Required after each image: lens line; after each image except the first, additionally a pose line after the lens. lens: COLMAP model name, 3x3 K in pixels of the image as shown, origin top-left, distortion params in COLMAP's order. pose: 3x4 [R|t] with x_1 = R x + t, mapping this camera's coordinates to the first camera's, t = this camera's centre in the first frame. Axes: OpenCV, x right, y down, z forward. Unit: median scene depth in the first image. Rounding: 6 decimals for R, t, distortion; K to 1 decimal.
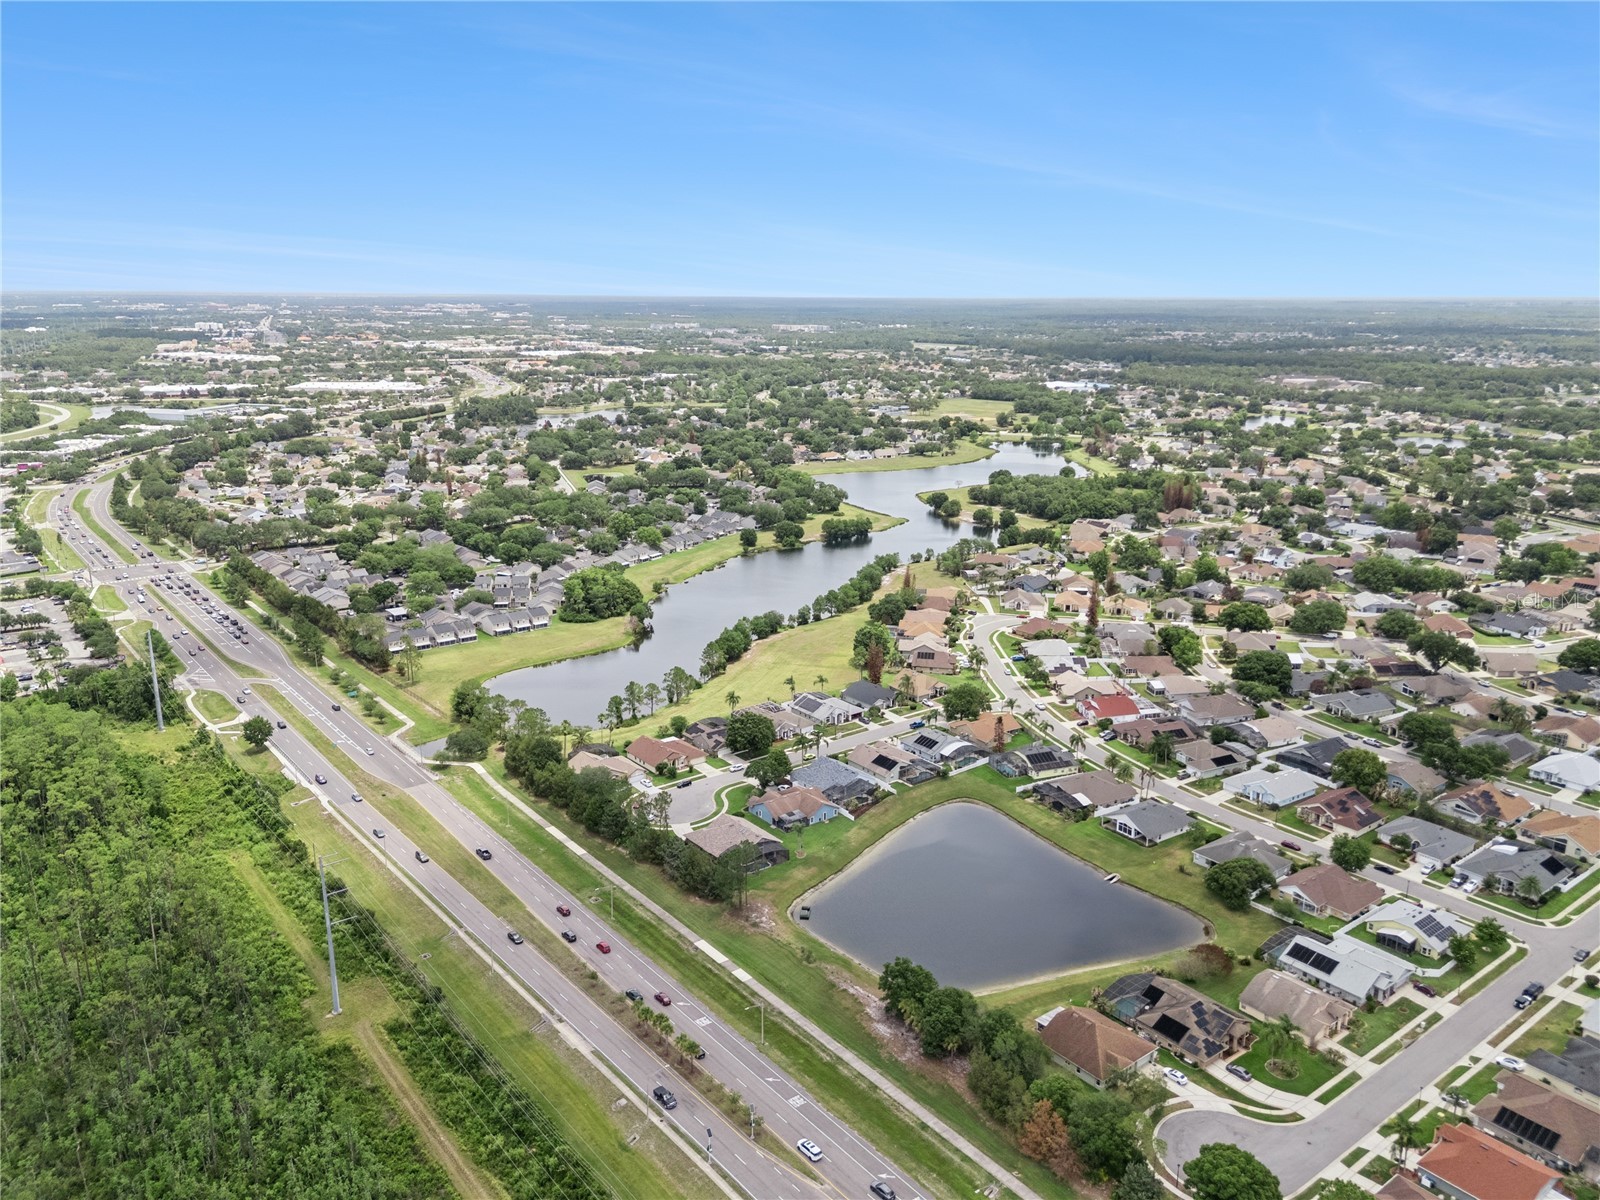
lens RADIAL K [[1211.9, 0, 796.7], [0, 1211.9, 606.0], [0, 0, 1]] dist [0.083382, -0.071435]
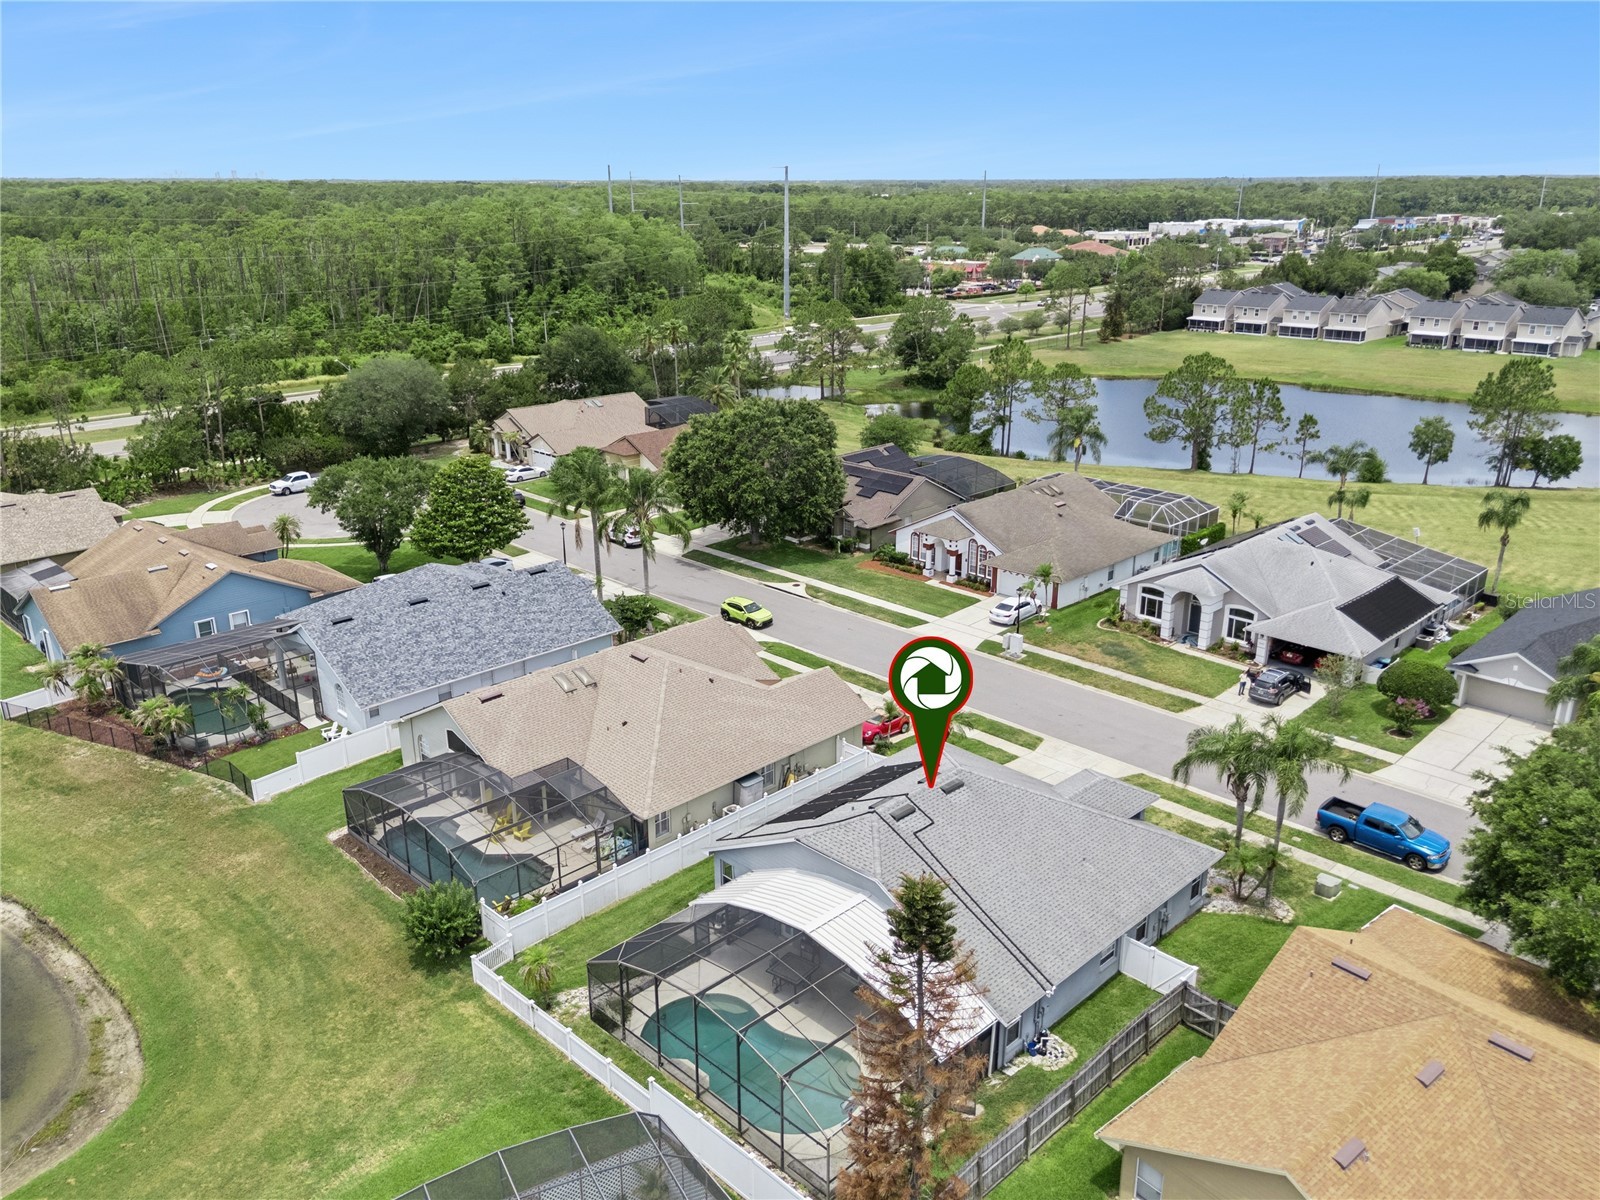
lens RADIAL K [[1211.9, 0, 796.7], [0, 1211.9, 606.0], [0, 0, 1]] dist [0.083382, -0.071435]
pose [[0.125064, 0.325107, -0.937371, 0.201961], [-0.250083, 0.924612, 0.287316, 0.044759], [0.960113, 0.198488, 0.196939, 0.830371]]
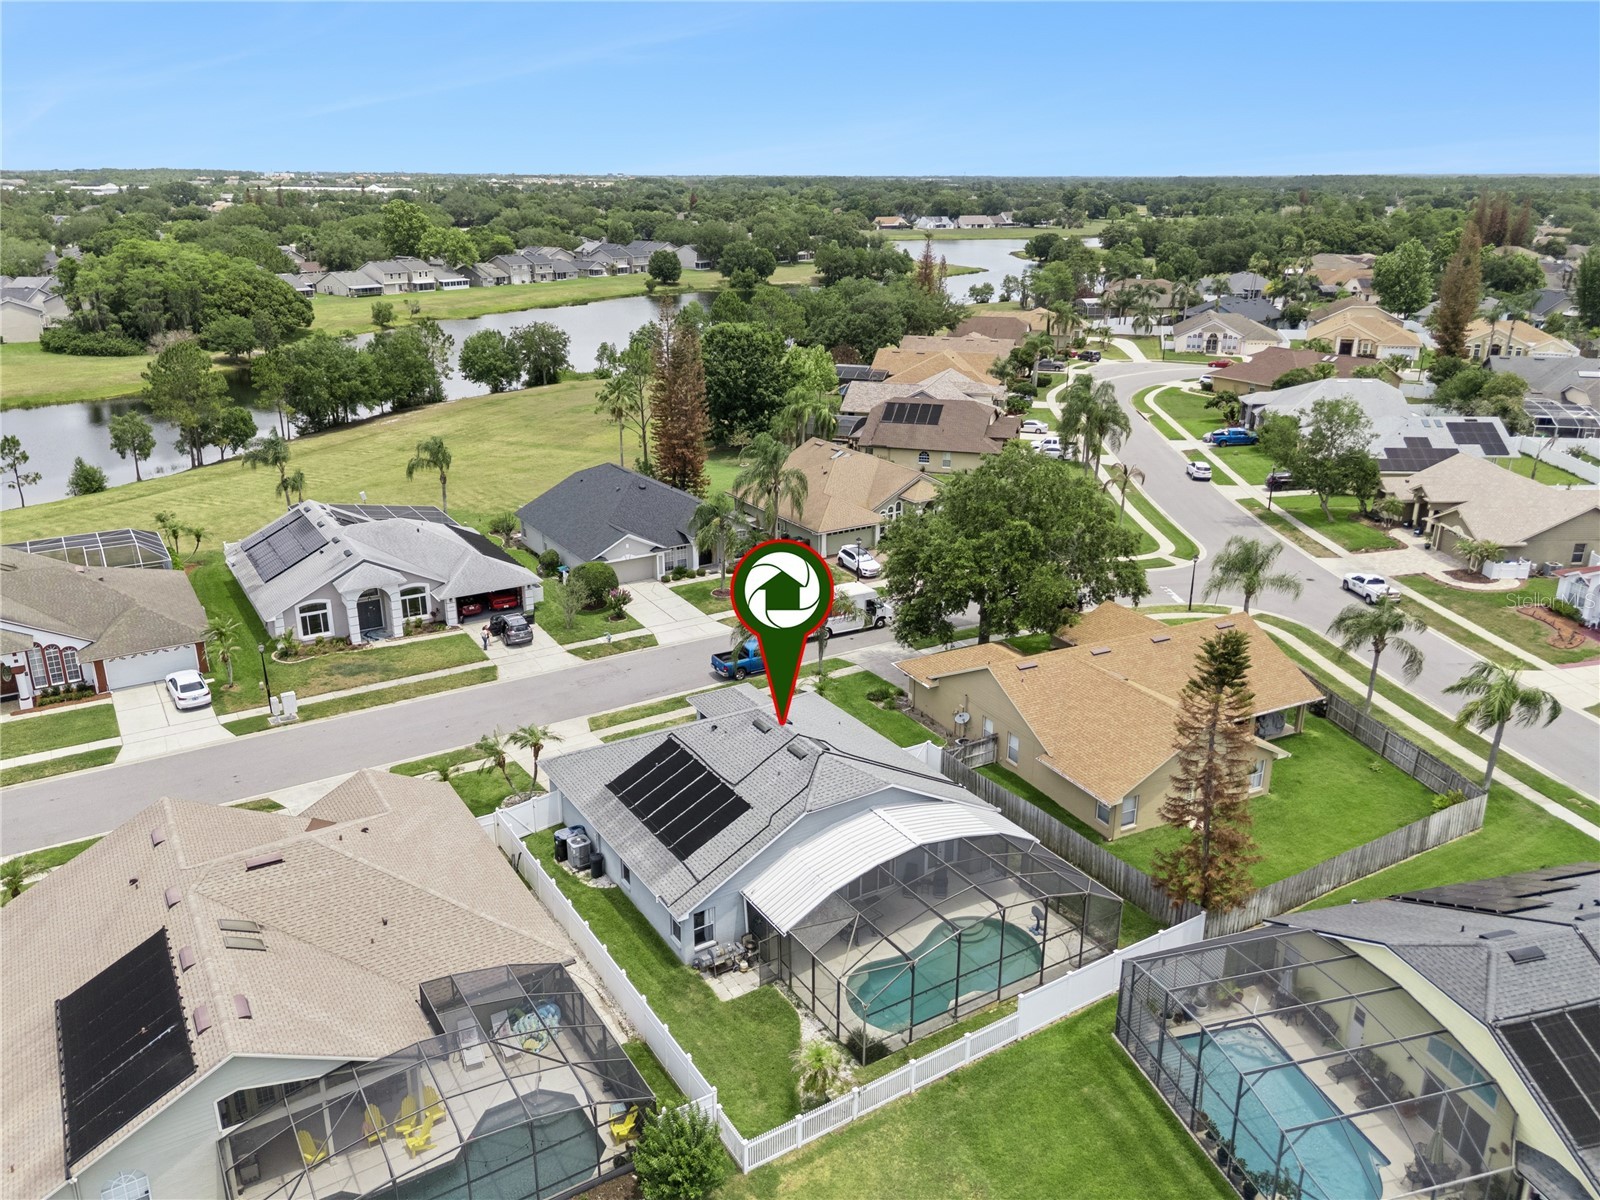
lens RADIAL K [[1211.9, 0, 796.7], [0, 1211.9, 606.0], [0, 0, 1]] dist [0.083382, -0.071435]
pose [[0.994613, 0.032152, -0.098547, 0.115798], [-0.023856, 0.996160, 0.084234, 0.067056], [0.100877, -0.081429, 0.991561, 0.745770]]
